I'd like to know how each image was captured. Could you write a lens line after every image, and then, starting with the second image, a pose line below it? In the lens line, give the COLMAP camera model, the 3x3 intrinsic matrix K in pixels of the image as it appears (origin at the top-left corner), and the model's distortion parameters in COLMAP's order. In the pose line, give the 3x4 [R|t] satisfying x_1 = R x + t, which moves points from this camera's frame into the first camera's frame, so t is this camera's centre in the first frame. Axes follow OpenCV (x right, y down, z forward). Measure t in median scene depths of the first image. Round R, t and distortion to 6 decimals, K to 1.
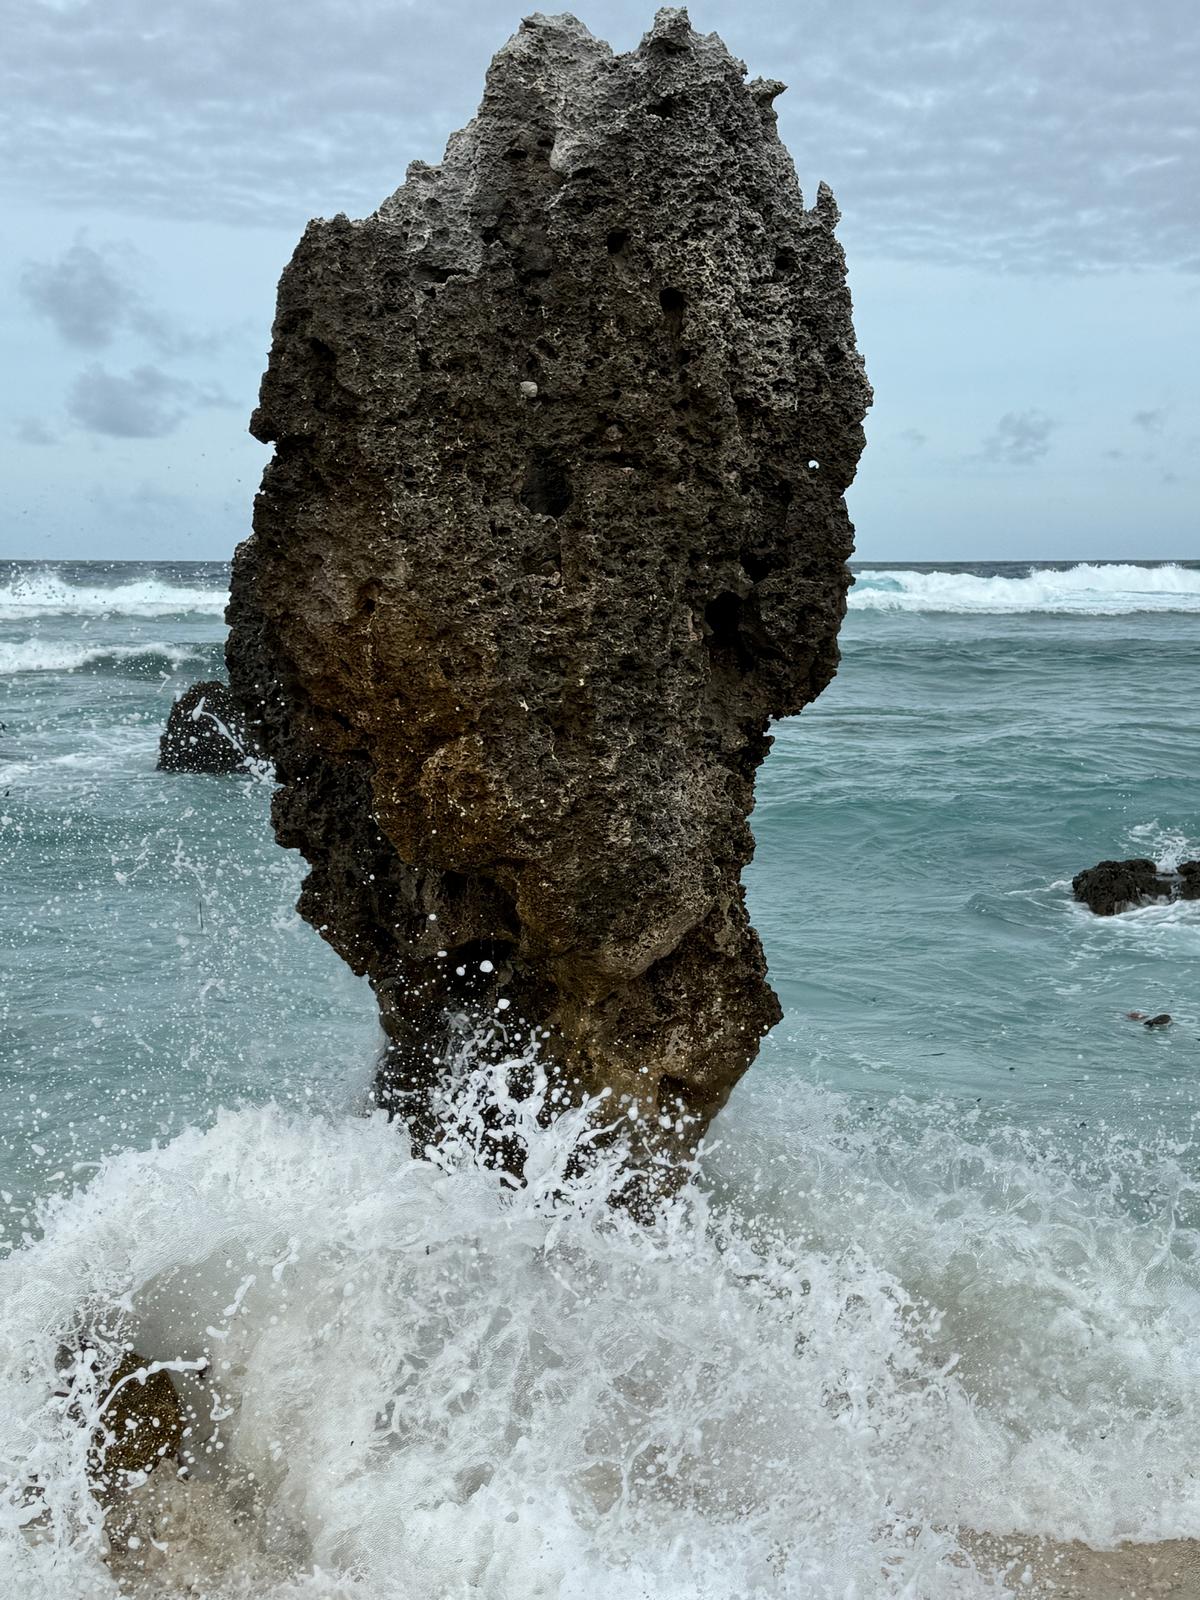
lens RADIAL K [[2141.0, 0, 597.7], [0, 2141.0, 805.4], [0, 0, 1]] dist [0.042586, 0.000000]
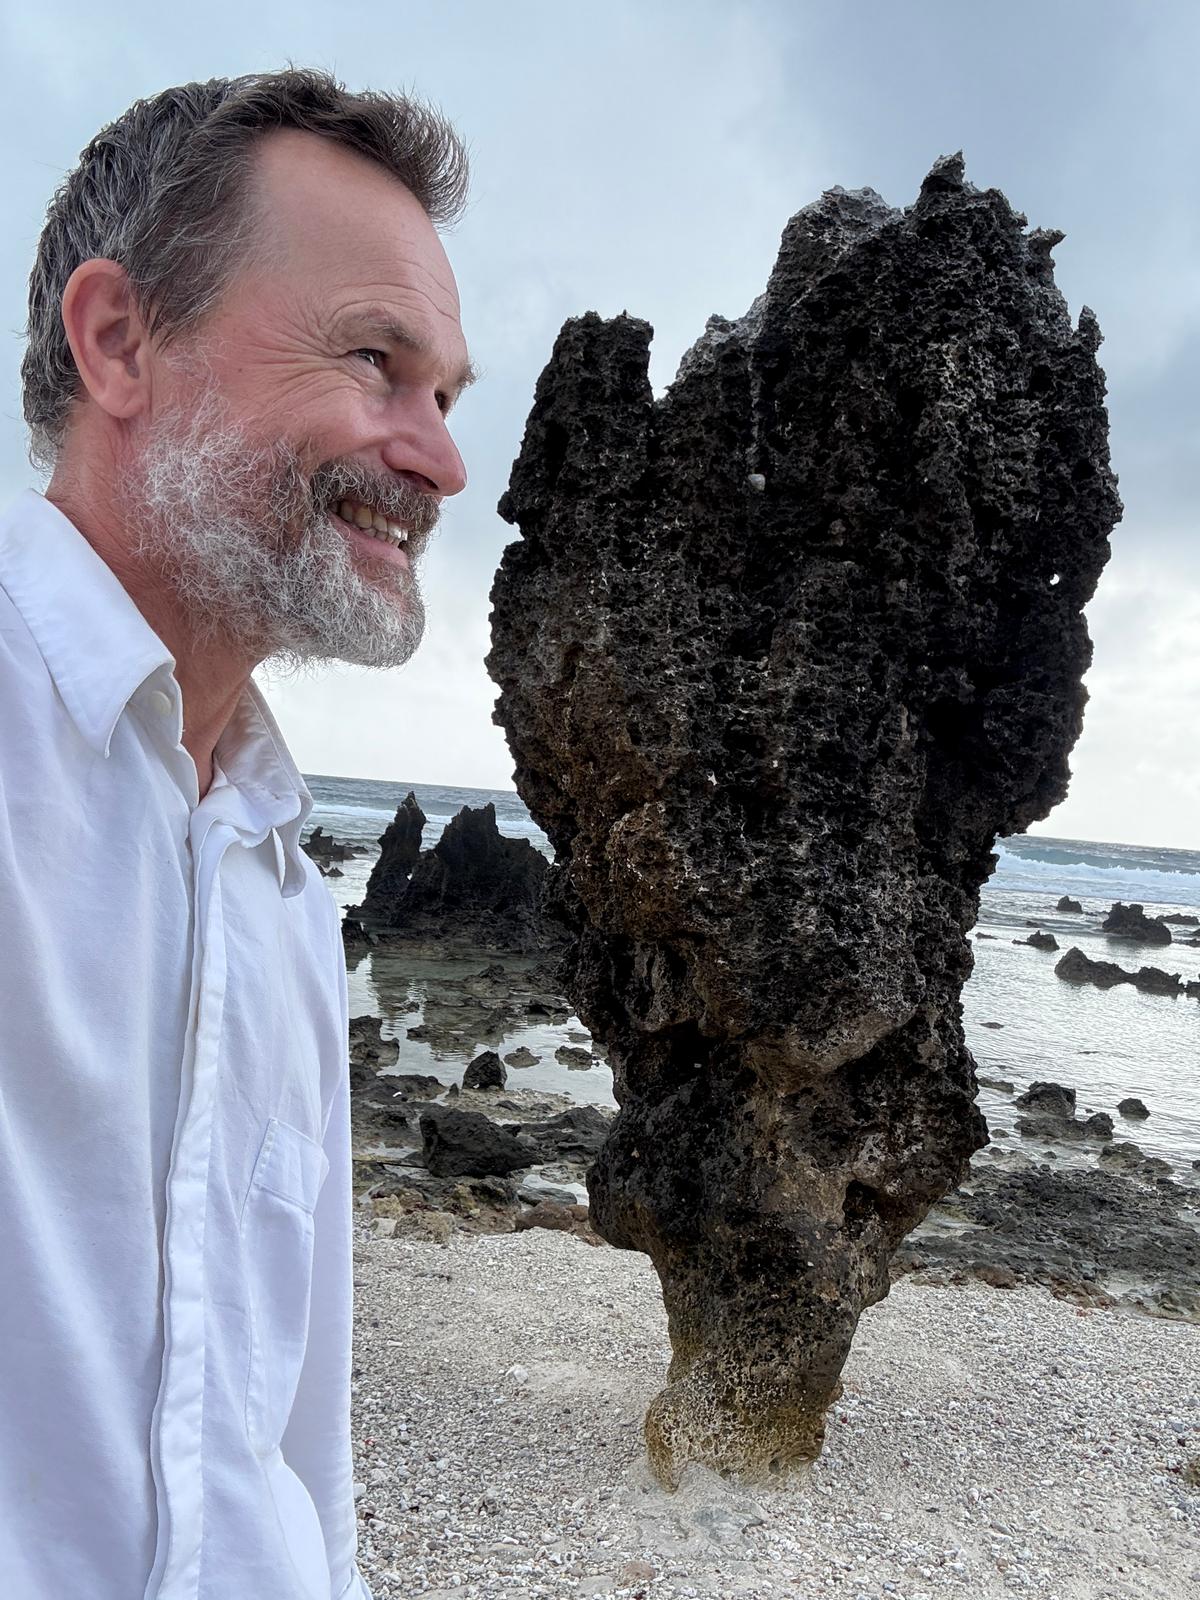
lens RADIAL K [[1407.6, 0, 597.7], [0, 1407.6, 806.0], [0, 0, 1]] dist [0.056533, -0.141377]
pose [[0.947098, 0.085061, -0.309468, 0.116259], [-0.121747, 0.987389, -0.101200, 0.037891], [0.296957, 0.133523, 0.945509, 0.345150]]
